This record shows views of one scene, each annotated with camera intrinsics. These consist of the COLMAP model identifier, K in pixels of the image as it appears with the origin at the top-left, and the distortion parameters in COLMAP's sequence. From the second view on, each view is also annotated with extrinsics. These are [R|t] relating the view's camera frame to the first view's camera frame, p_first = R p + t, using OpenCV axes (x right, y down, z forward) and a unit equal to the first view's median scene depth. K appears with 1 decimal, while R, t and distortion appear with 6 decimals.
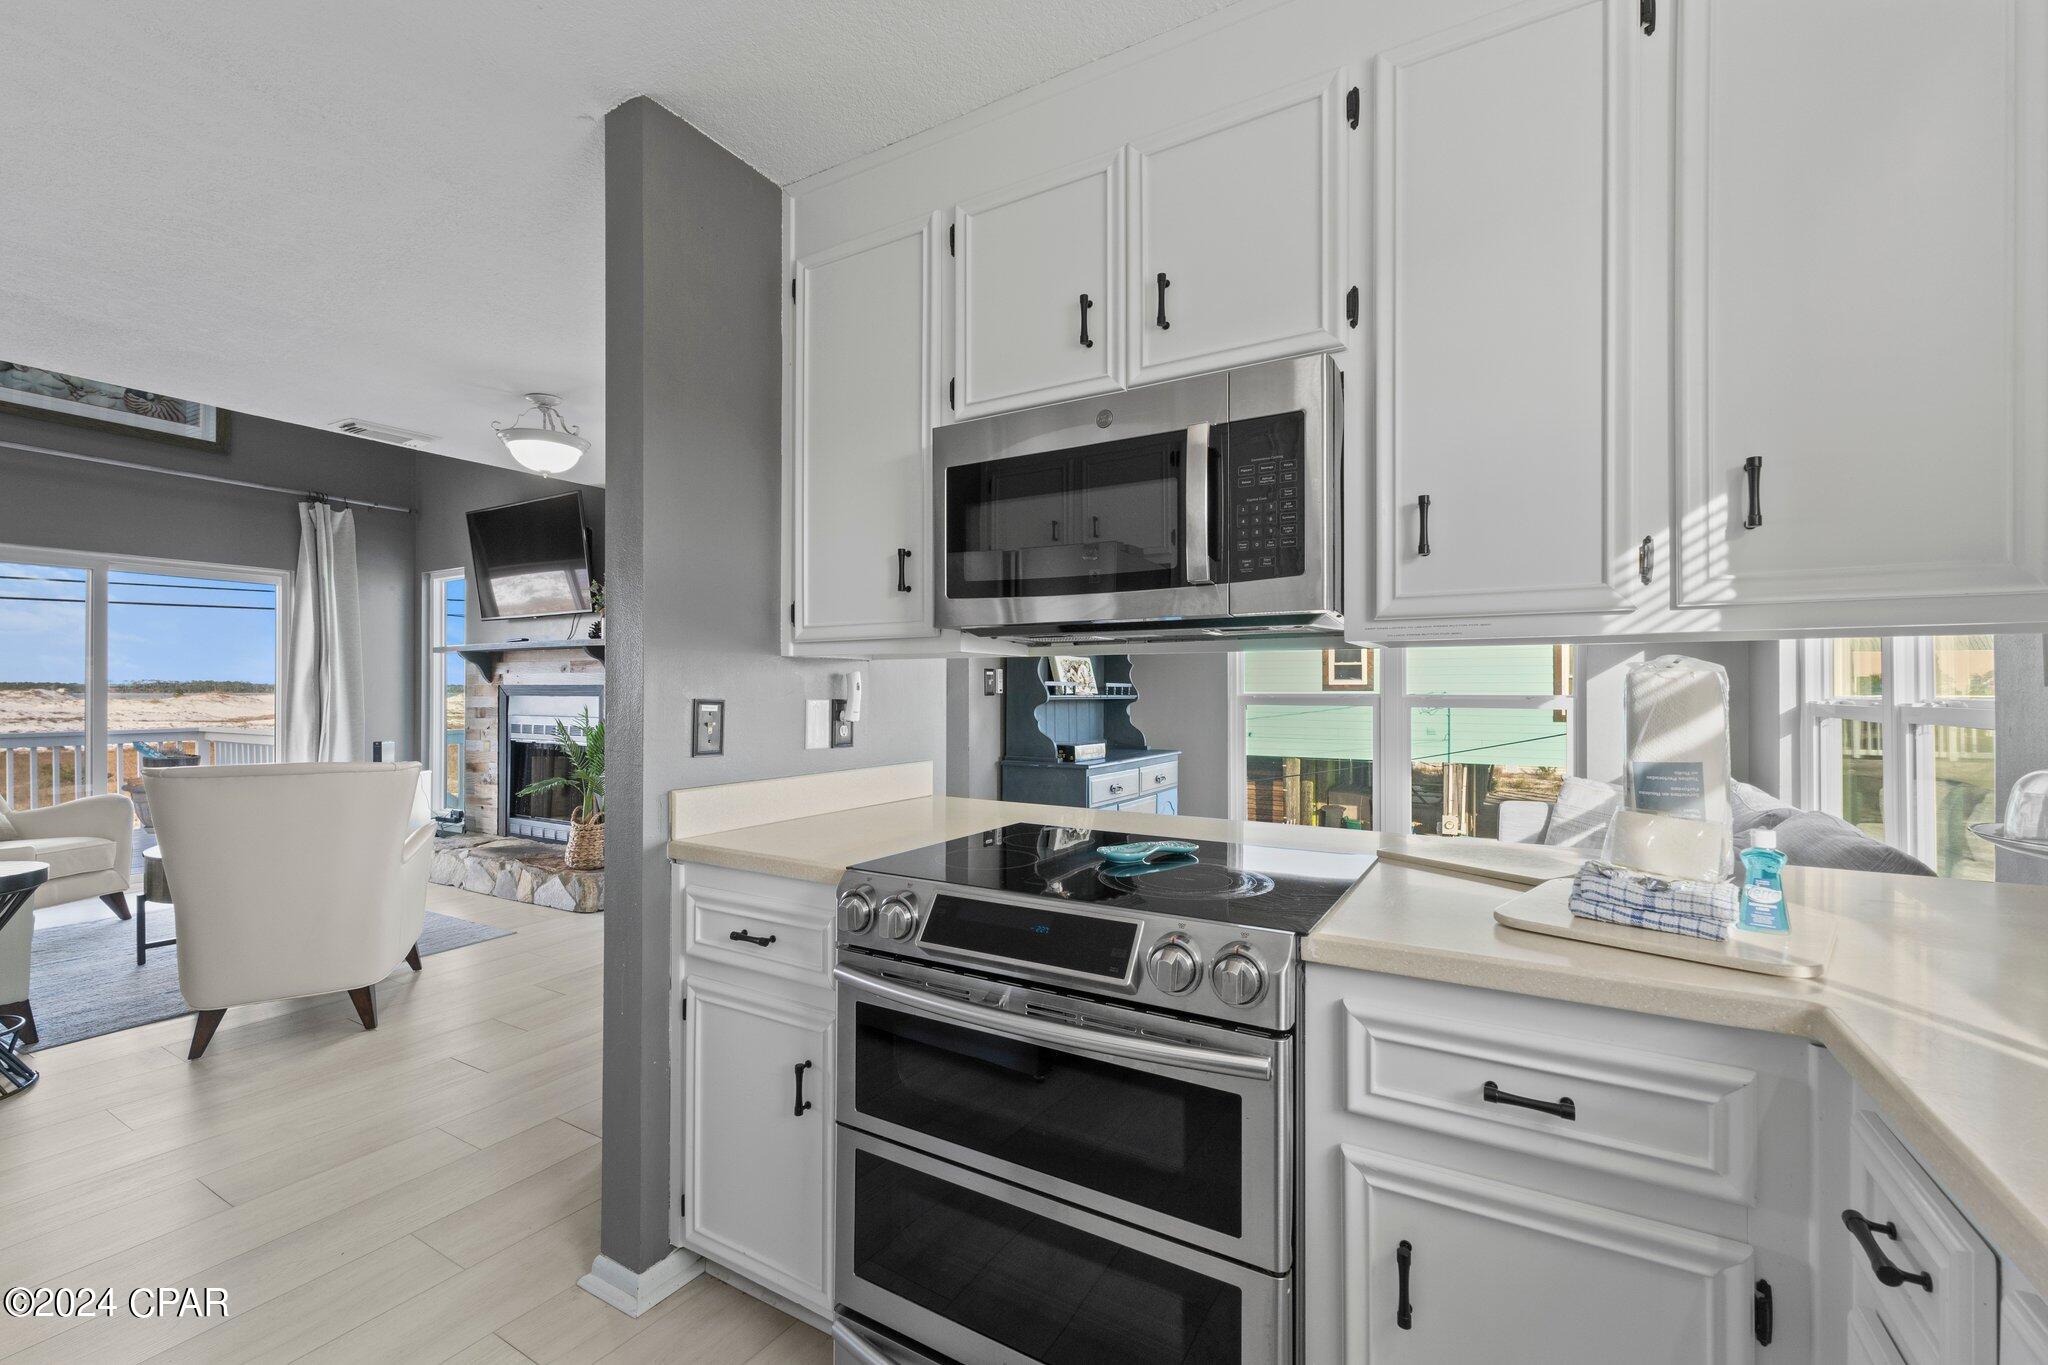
lens RADIAL K [[853.5, 0, 1022.2], [0, 853.5, 688.5], [0, 0, 1]] dist [0.003552, 0.001057]
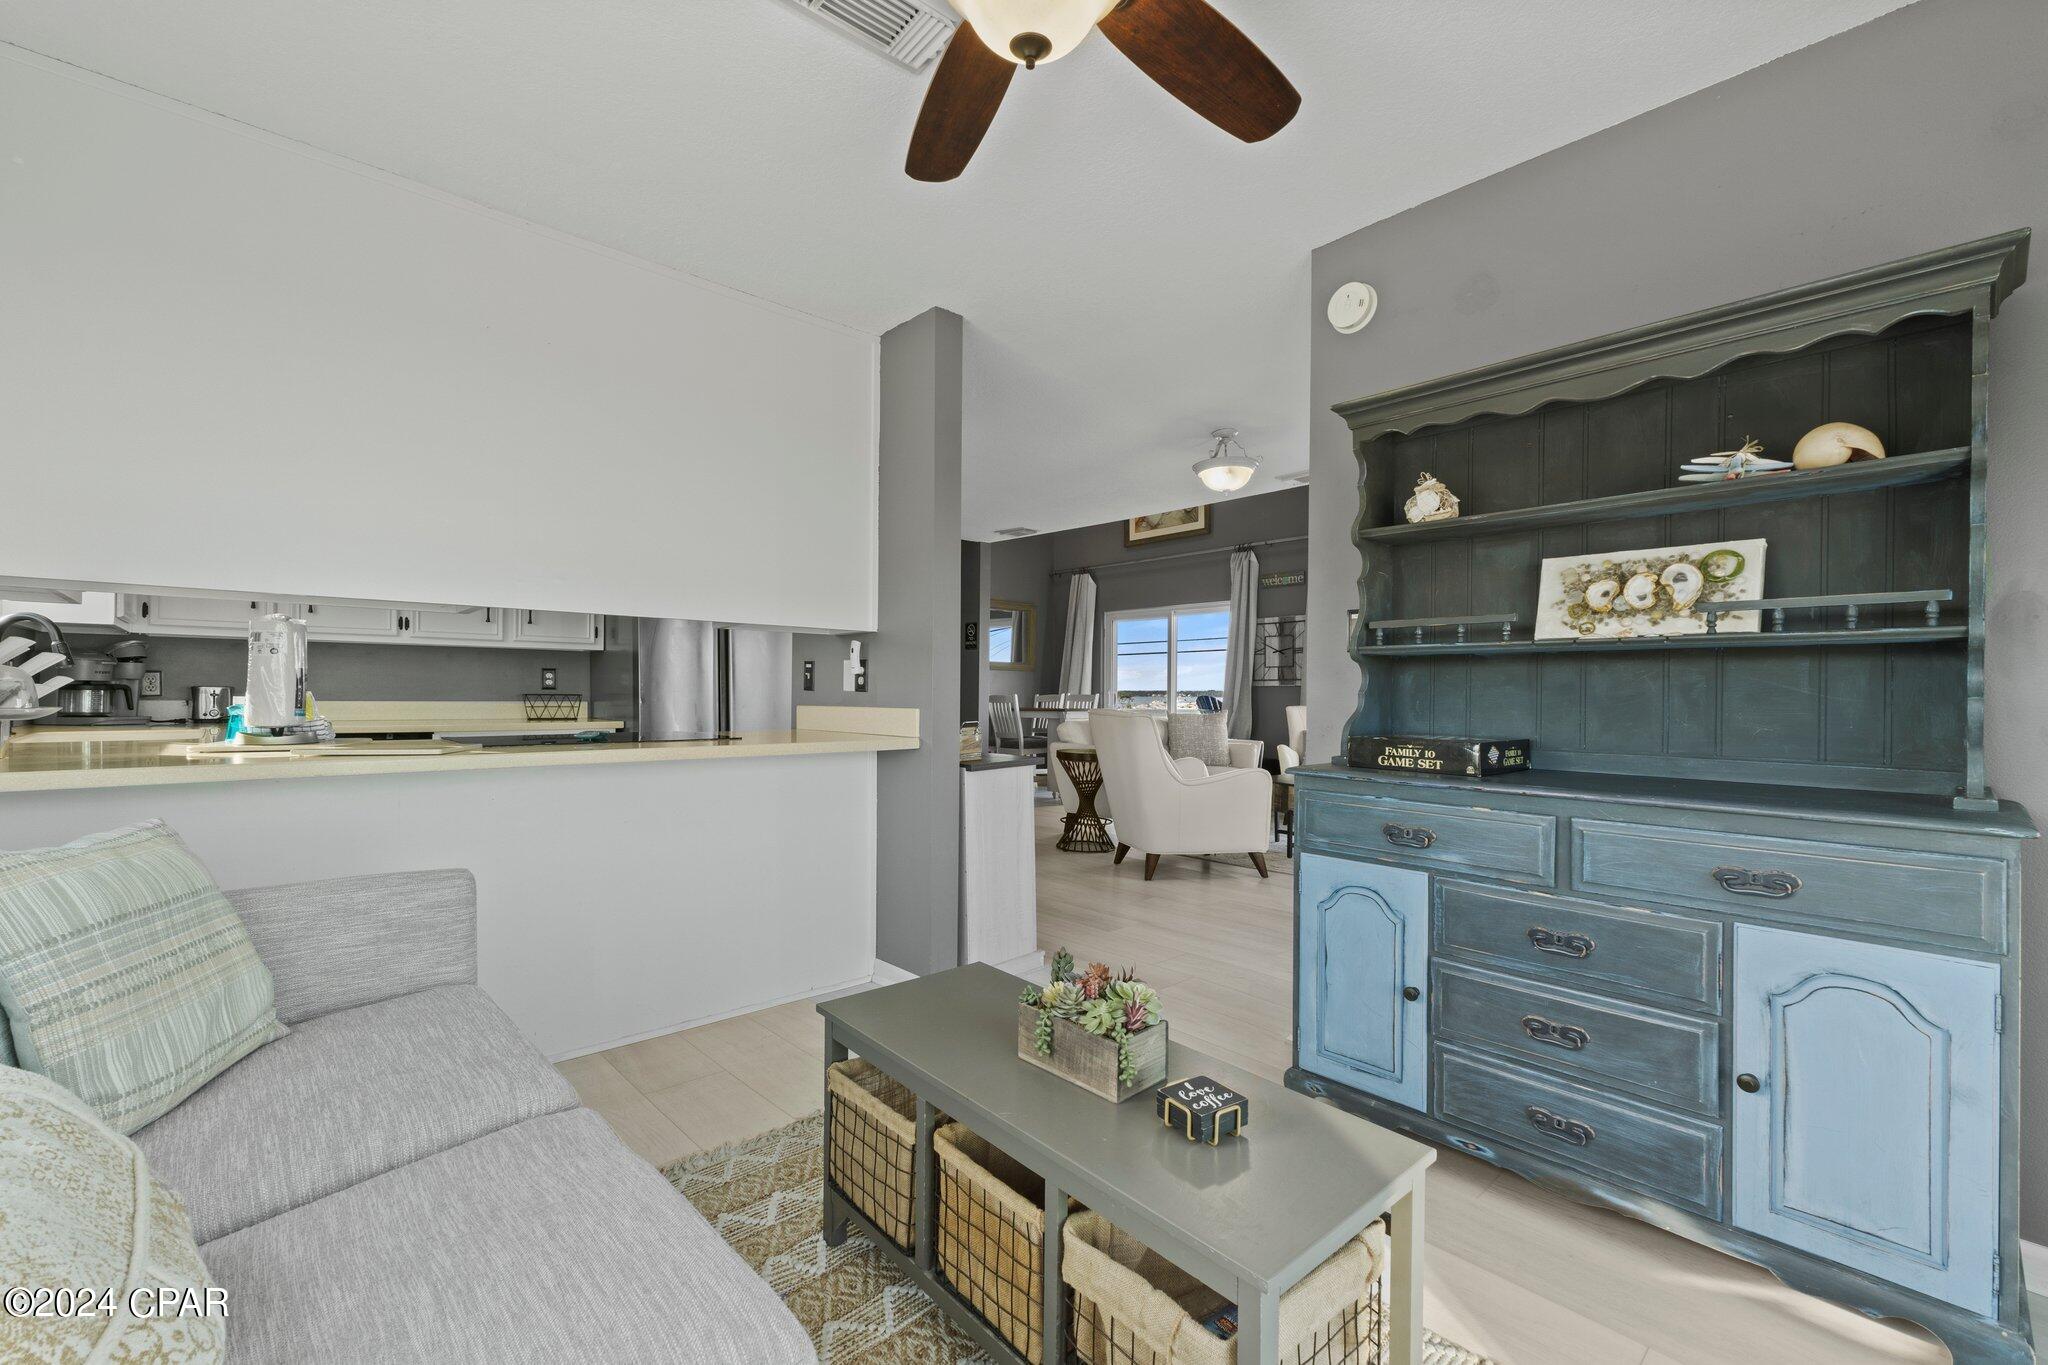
lens RADIAL K [[853.5, 0, 1022.2], [0, 853.5, 688.5], [0, 0, 1]] dist [0.003552, 0.001057]
pose [[-0.297566, -0.010308, -0.954646, 0.439954], [-0.004790, 0.999945, -0.009304, 0.029281], [0.954689, 0.001804, -0.297599, 0.664333]]
